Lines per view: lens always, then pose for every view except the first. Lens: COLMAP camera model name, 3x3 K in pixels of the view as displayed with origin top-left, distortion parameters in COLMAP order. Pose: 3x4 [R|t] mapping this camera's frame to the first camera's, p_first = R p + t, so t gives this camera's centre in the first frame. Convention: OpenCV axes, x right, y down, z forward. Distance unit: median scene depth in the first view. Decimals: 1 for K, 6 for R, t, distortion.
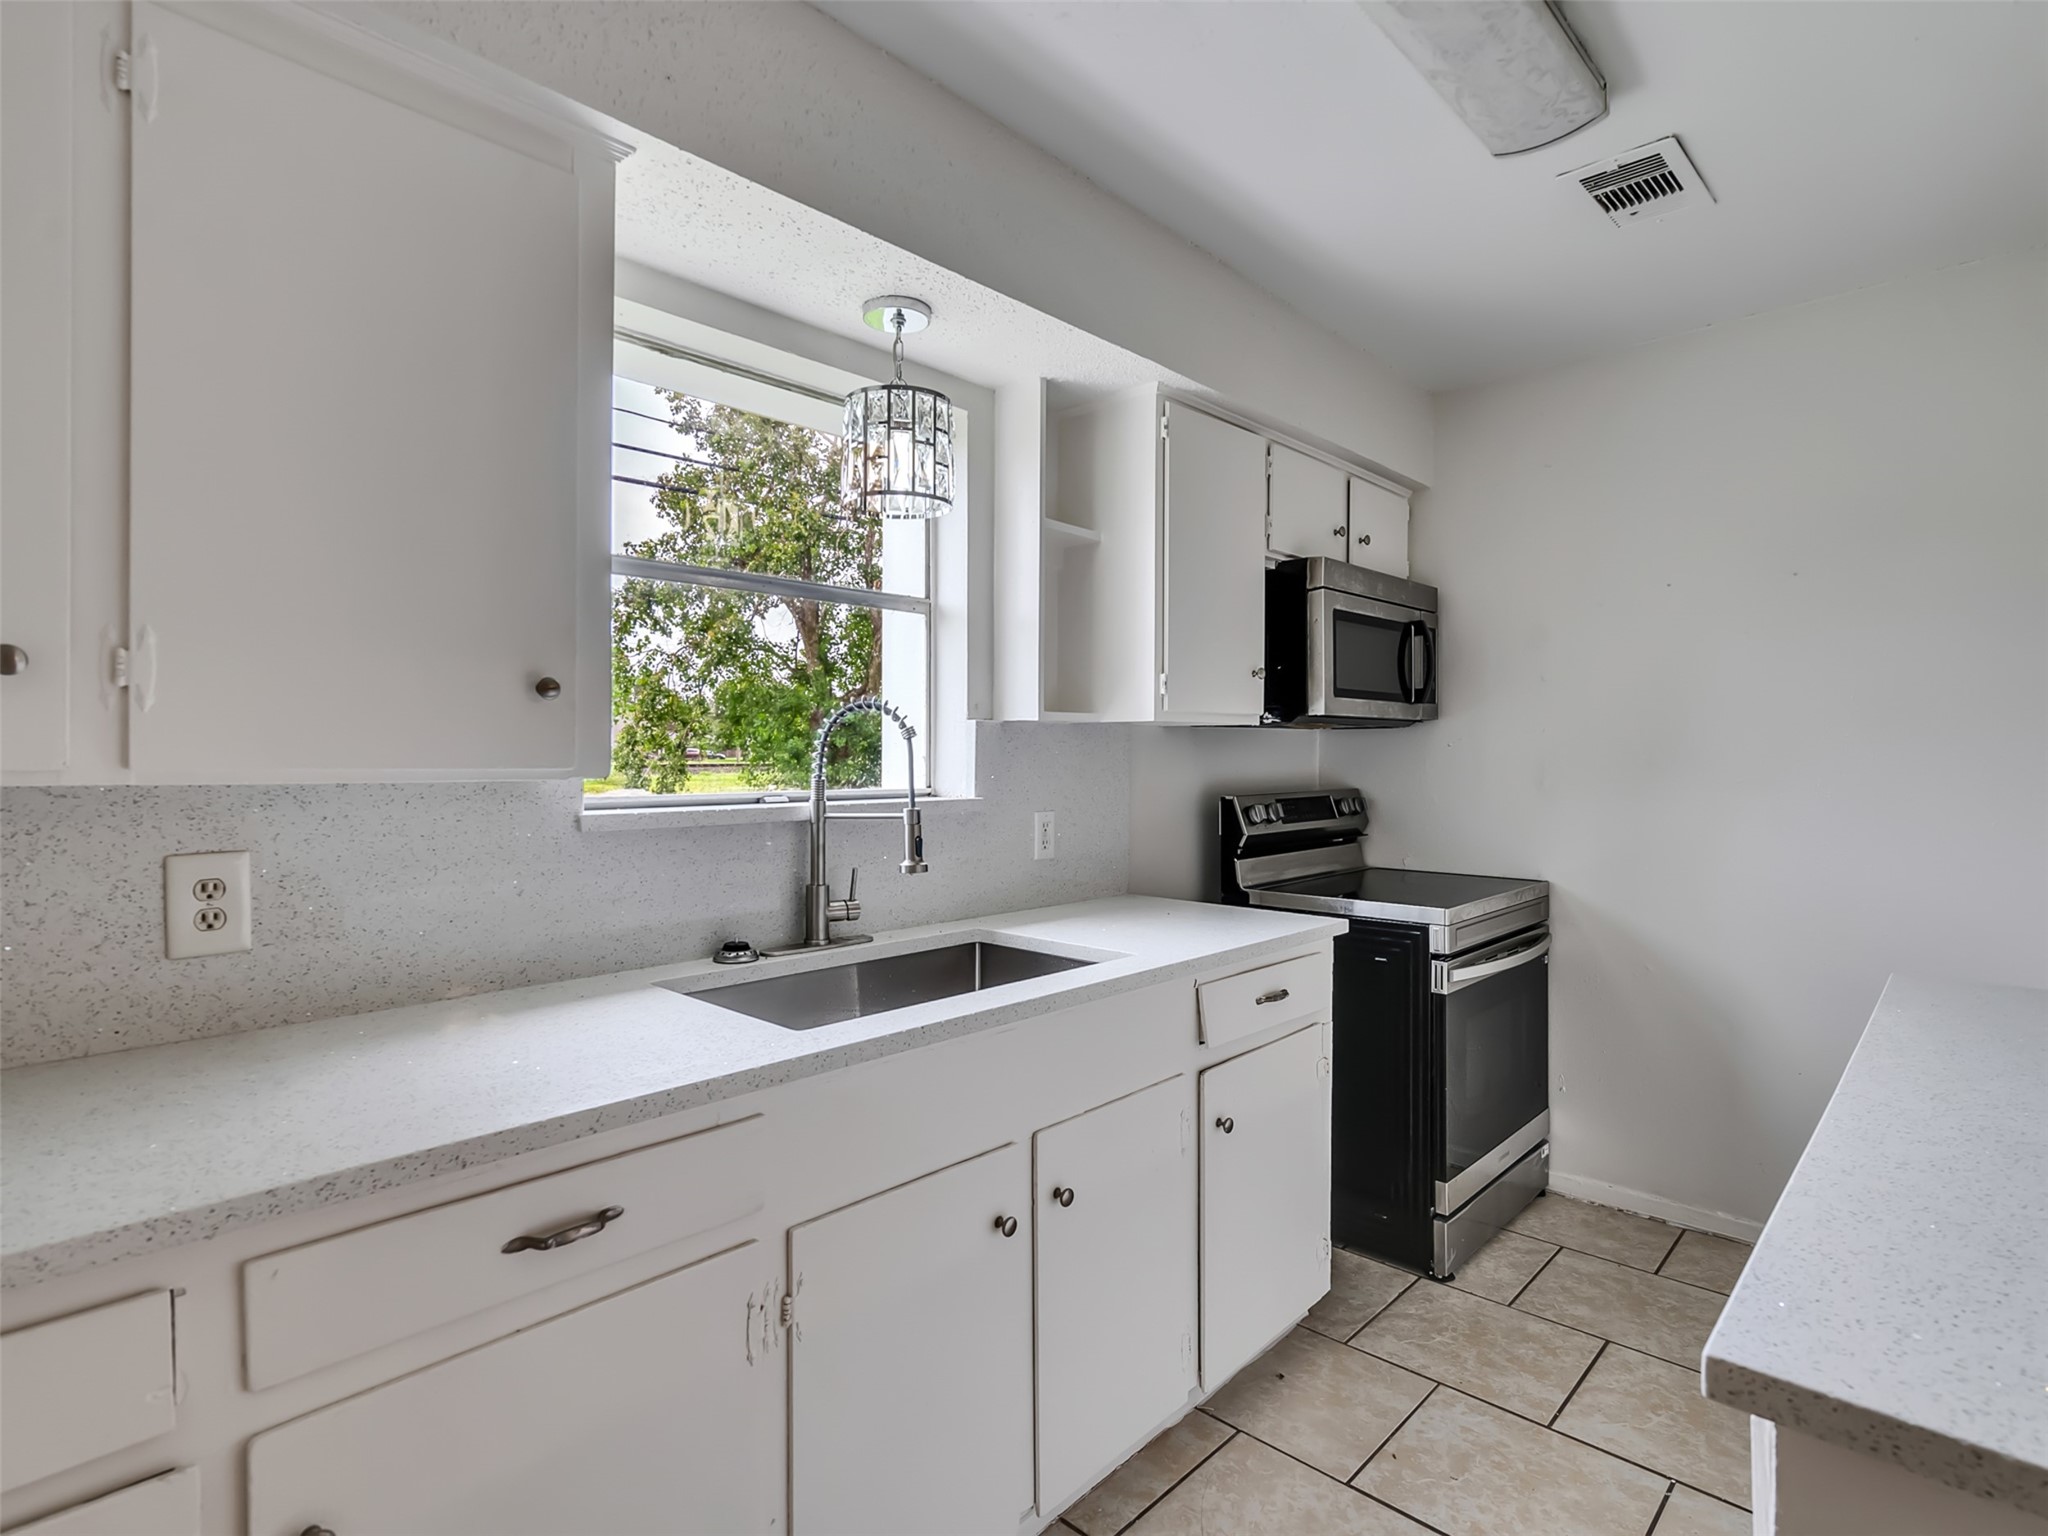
lens RADIAL K [[1046.6, 0, 1008.5], [0, 1046.6, 764.4], [0, 0, 1]] dist [-0.004848, 0.002785]
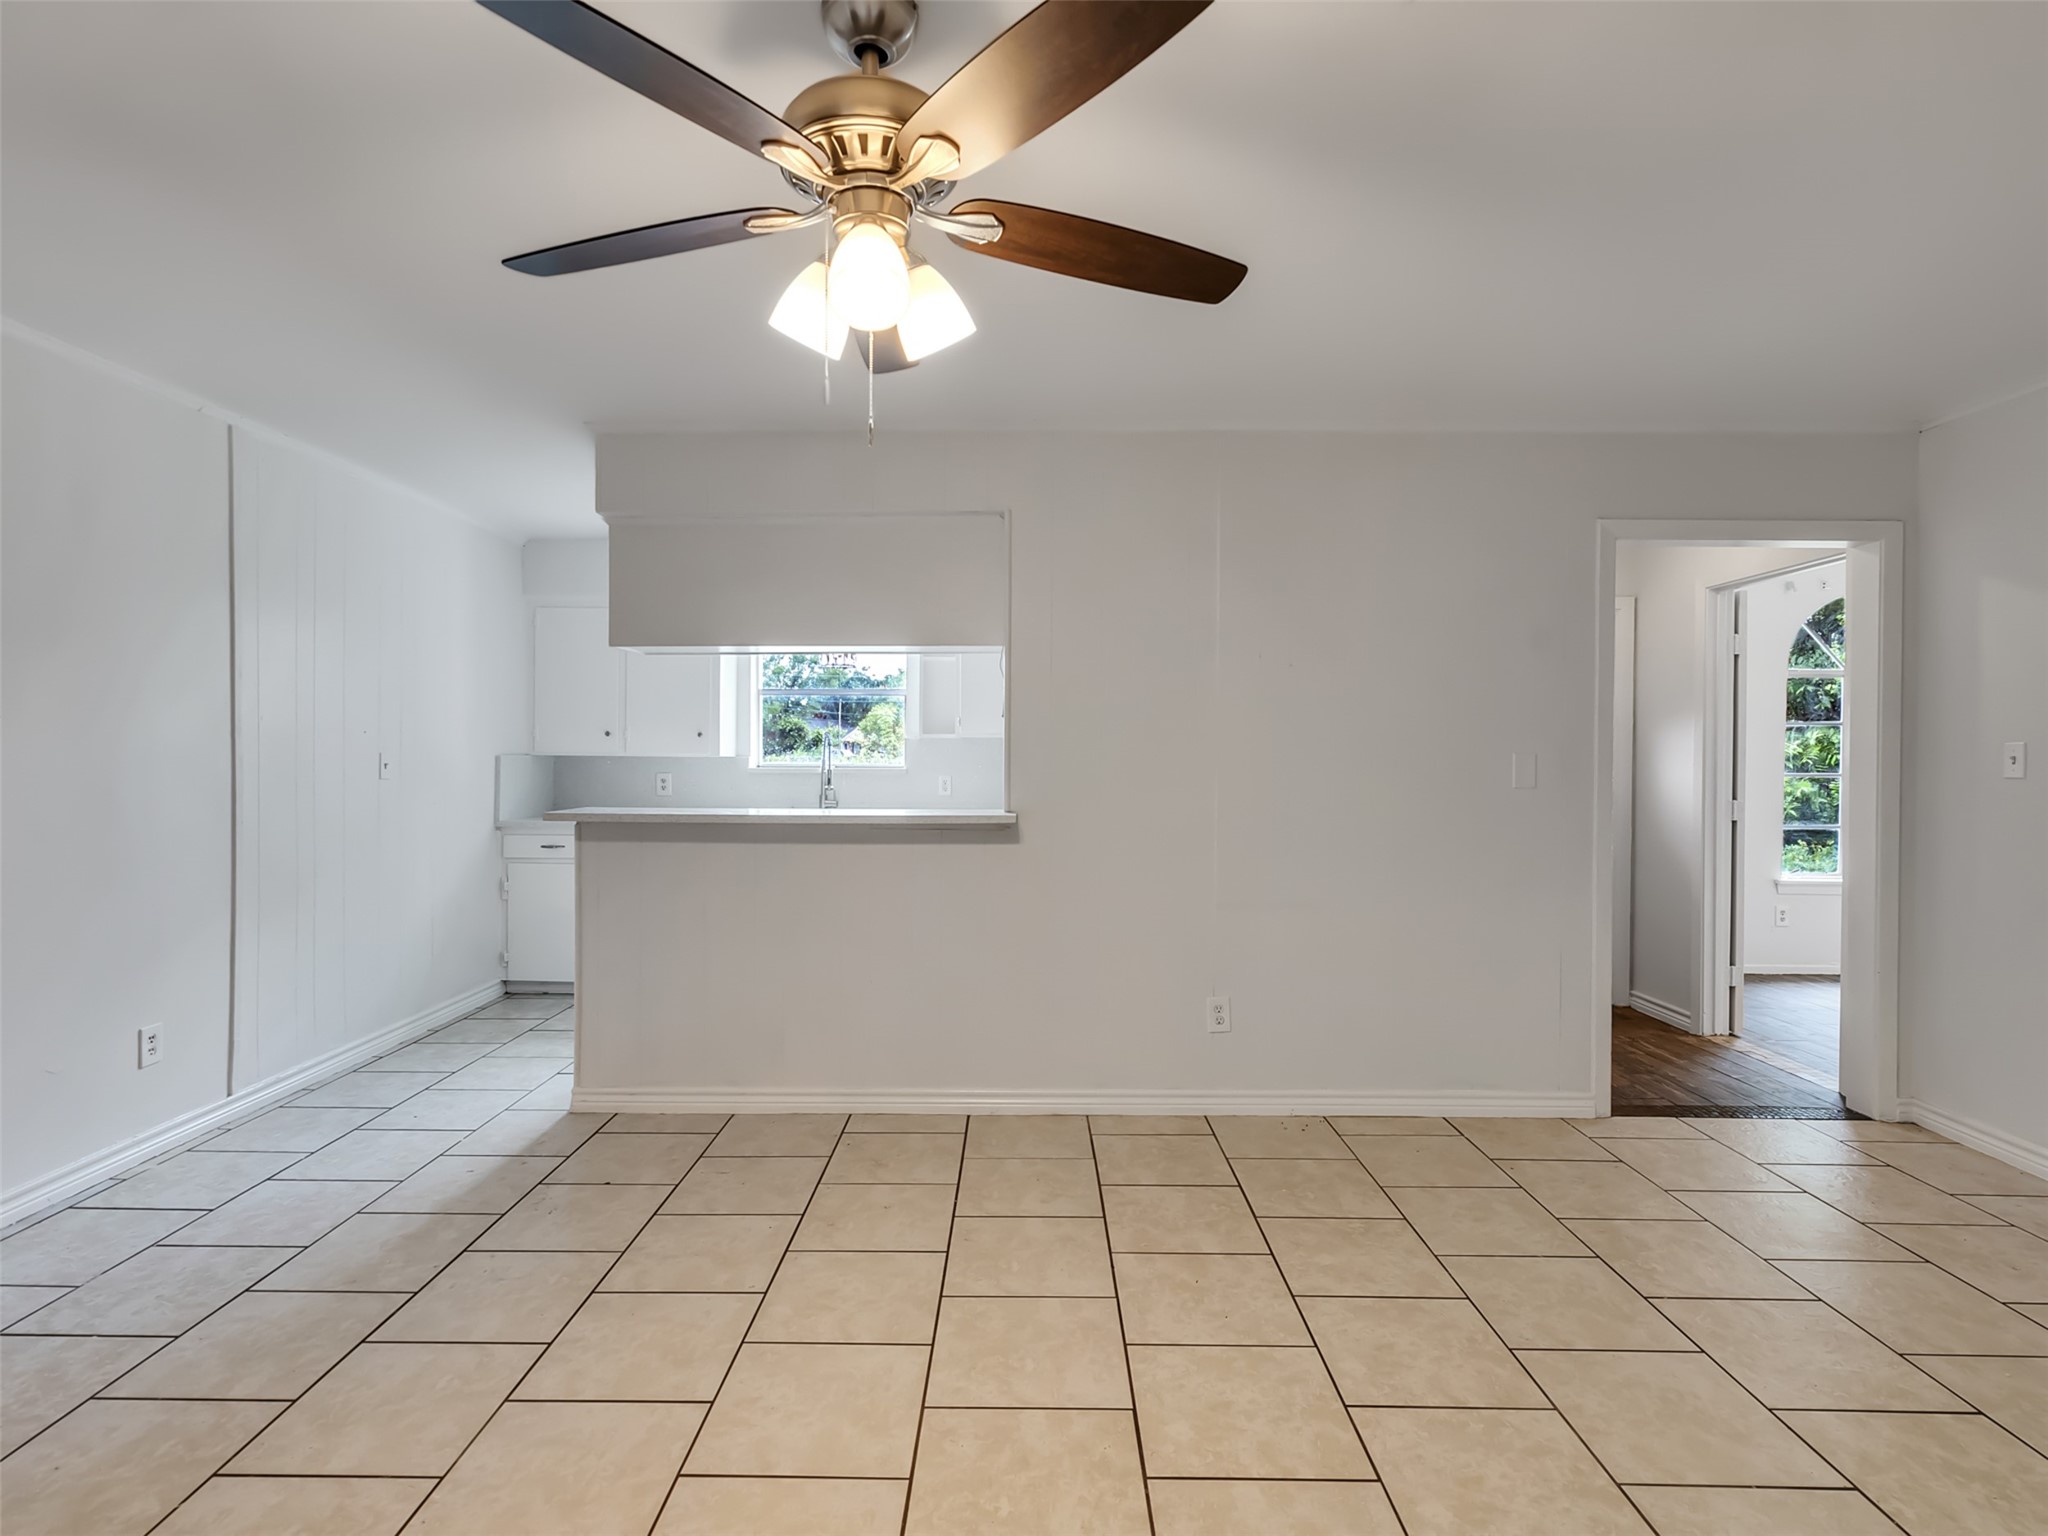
lens RADIAL K [[1046.6, 0, 1008.5], [0, 1046.6, 764.4], [0, 0, 1]] dist [-0.004848, 0.002785]
pose [[0.683761, 0.010551, -0.729630, 1.994635], [-0.010124, 0.999936, 0.004973, 0.007156], [0.729636, 0.003987, 0.683824, -0.556015]]
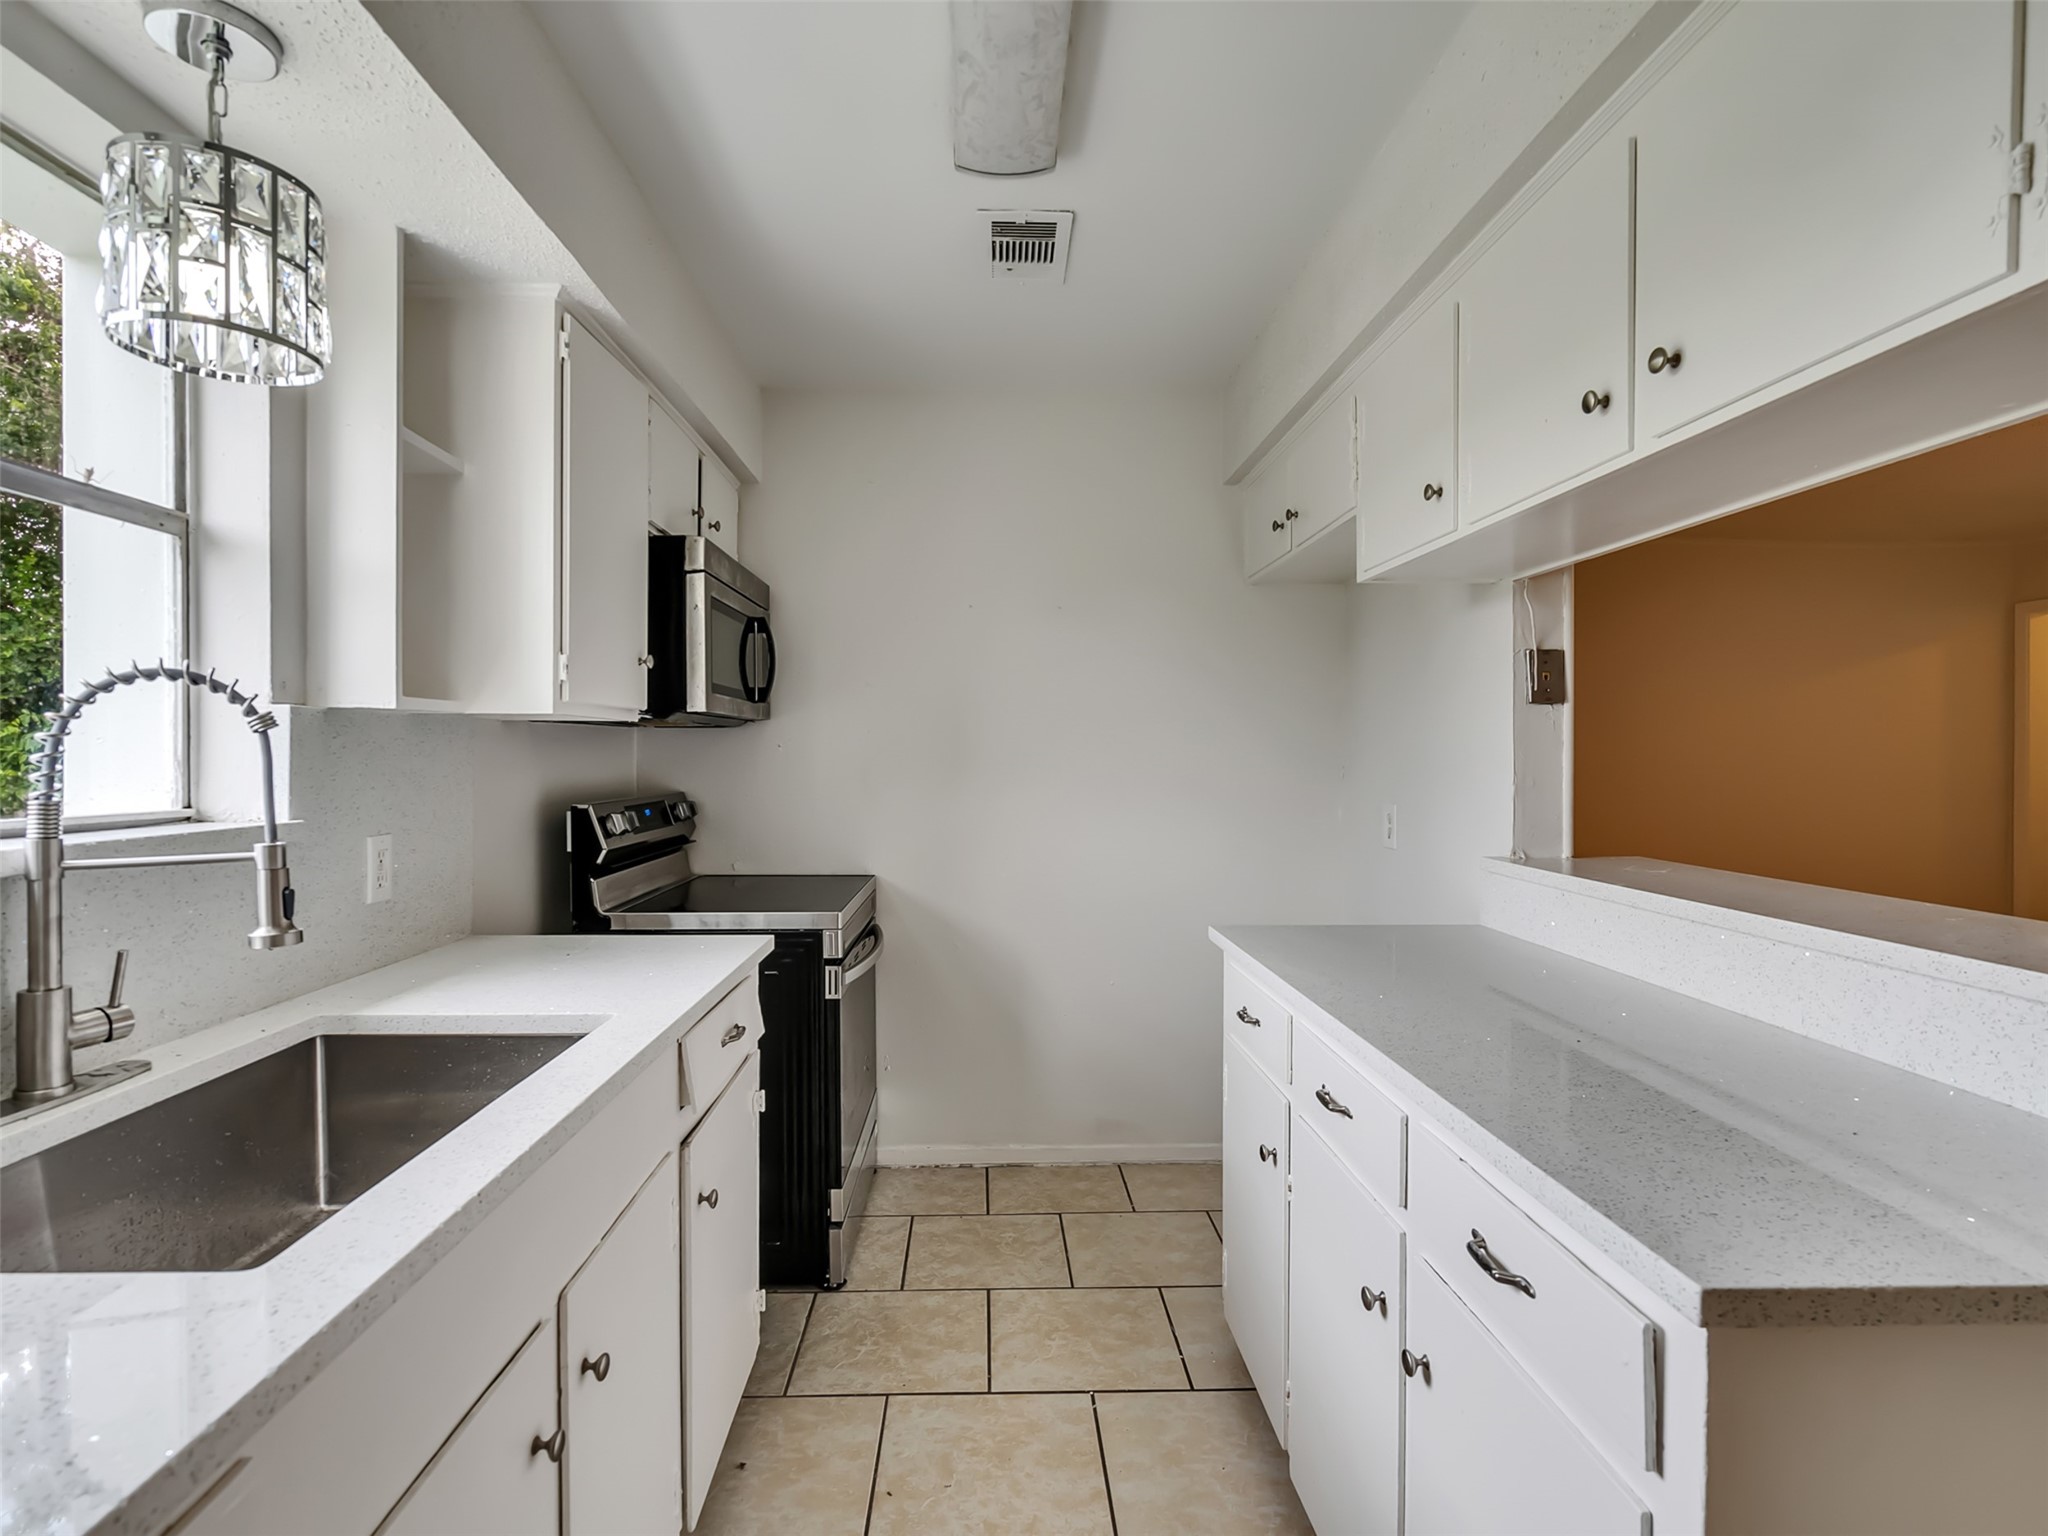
lens RADIAL K [[1046.6, 0, 1008.5], [0, 1046.6, 764.4], [0, 0, 1]] dist [-0.004848, 0.002785]
pose [[0.703699, -0.006372, 0.710469, -0.182353], [0.006257, 0.999977, 0.002771, -0.003156], [-0.710470, 0.002495, 0.703723, 0.202633]]
